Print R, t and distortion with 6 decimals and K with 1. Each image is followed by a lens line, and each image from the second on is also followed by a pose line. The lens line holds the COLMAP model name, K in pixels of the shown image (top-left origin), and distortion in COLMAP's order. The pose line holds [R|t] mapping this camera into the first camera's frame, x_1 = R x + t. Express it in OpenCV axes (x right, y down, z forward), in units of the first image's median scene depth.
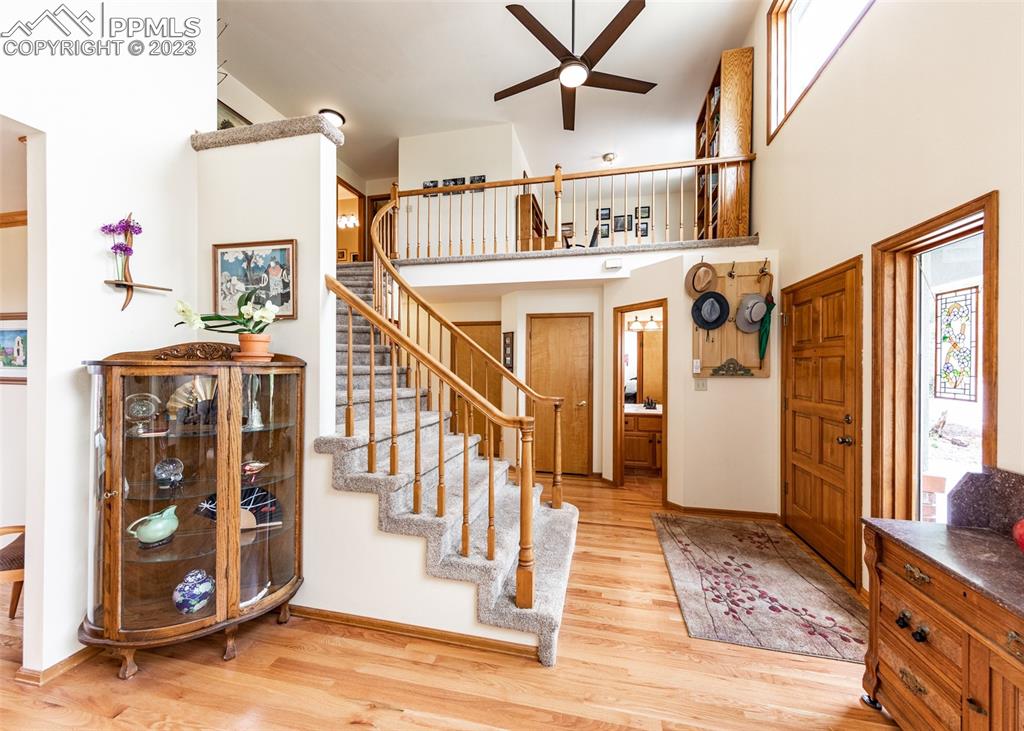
lens RADIAL K [[363.0, 0, 524.8], [0, 363.0, 367.2], [0, 0, 1]] dist [-0.000097, -0.000031]
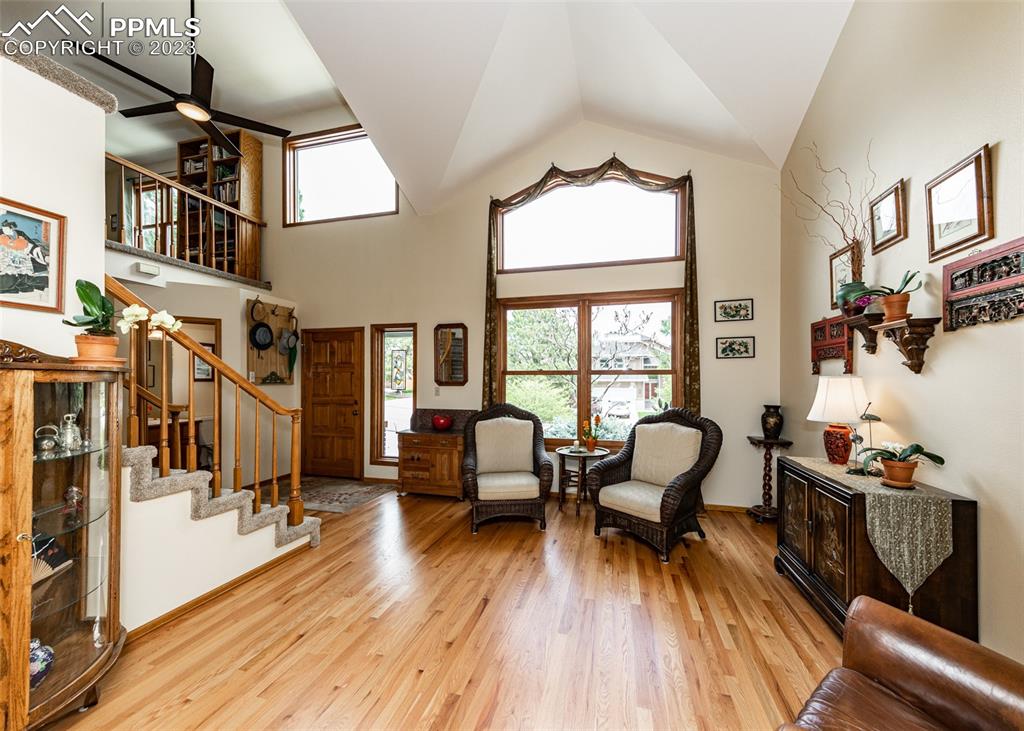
lens RADIAL K [[372.3, 0, 523.1], [0, 372.3, 381.5], [0, 0, 1]] dist [0.000805, 0.000033]
pose [[0.039840, -0.004484, 0.999196, -0.932894], [-0.000480, 0.999990, 0.004507, 0.008669], [-0.999206, -0.000659, 0.039838, -0.039558]]
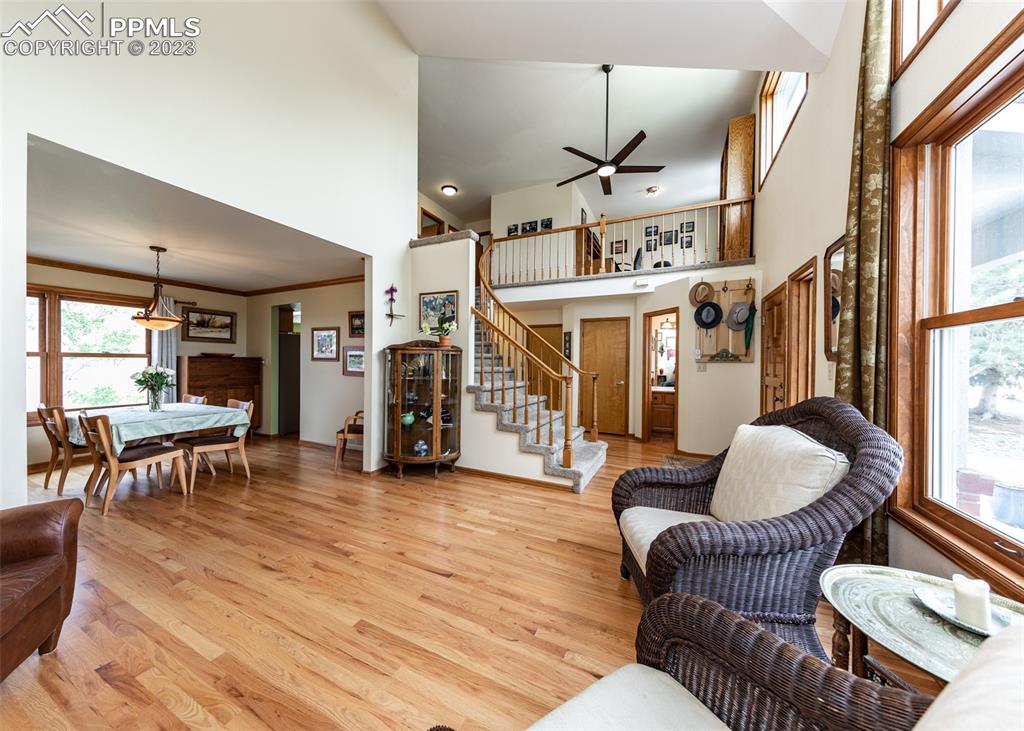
lens RADIAL K [[342.5, 0, 507.9], [0, 342.5, 364.6], [0, 0, 1]] dist [0.008124, -0.000153]
pose [[0.971464, 0.007286, -0.237074, 0.074796], [-0.006836, 0.999973, 0.002723, 0.043764], [0.237088, -0.001025, 0.971488, -0.549929]]
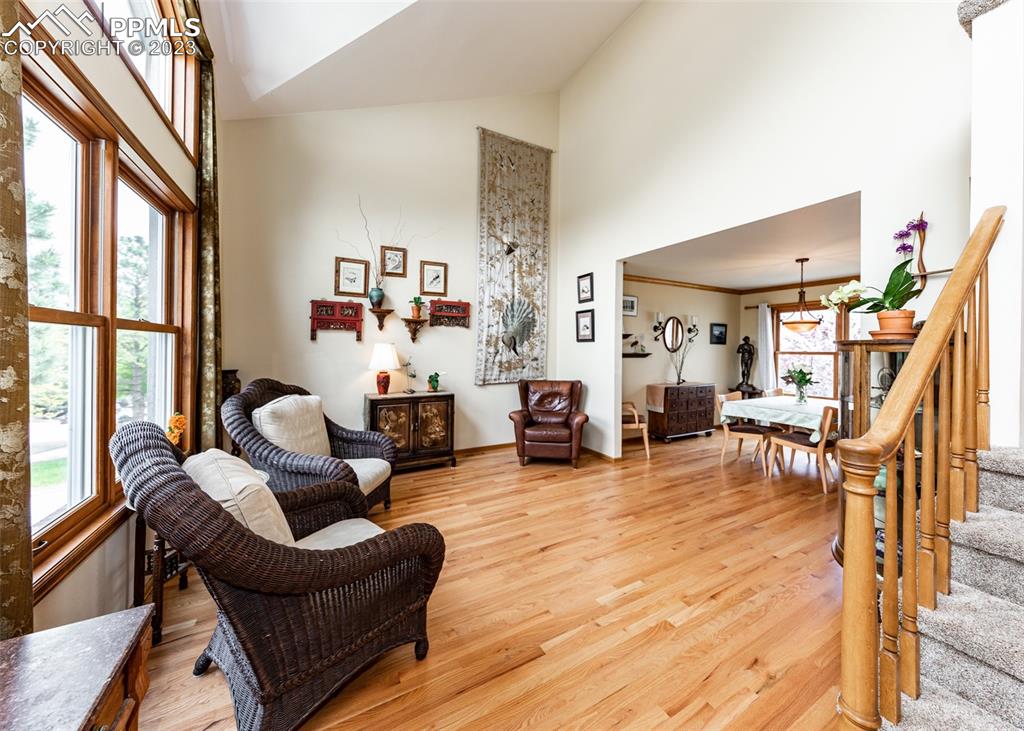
lens RADIAL K [[367.8, 0, 512.2], [0, 367.8, 346.6], [0, 0, 1]] dist [-0.000264, -0.000044]
pose [[-0.757964, -0.012736, -0.652172, 0.391042], [-0.013720, 0.999899, -0.003581, 0.012705], [0.652152, 0.006233, -0.758063, 0.627298]]
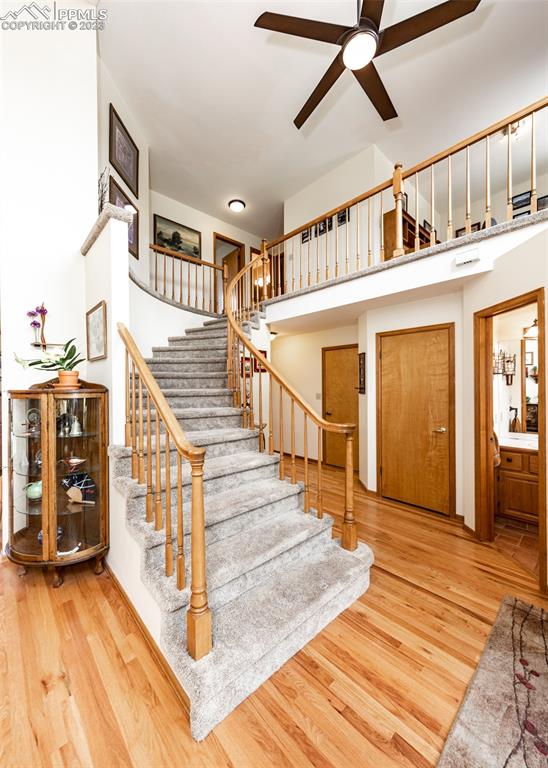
lens RADIAL K [[294.9, 0, 263.3], [0, 294.9, 385.8], [0, 0, 1]] dist [-0.000382, -0.000470]
pose [[0.810406, -0.010399, -0.585776, 0.343126], [0.010038, 0.999942, -0.003864, -0.009956], [0.585782, -0.002749, 0.810464, 0.290985]]
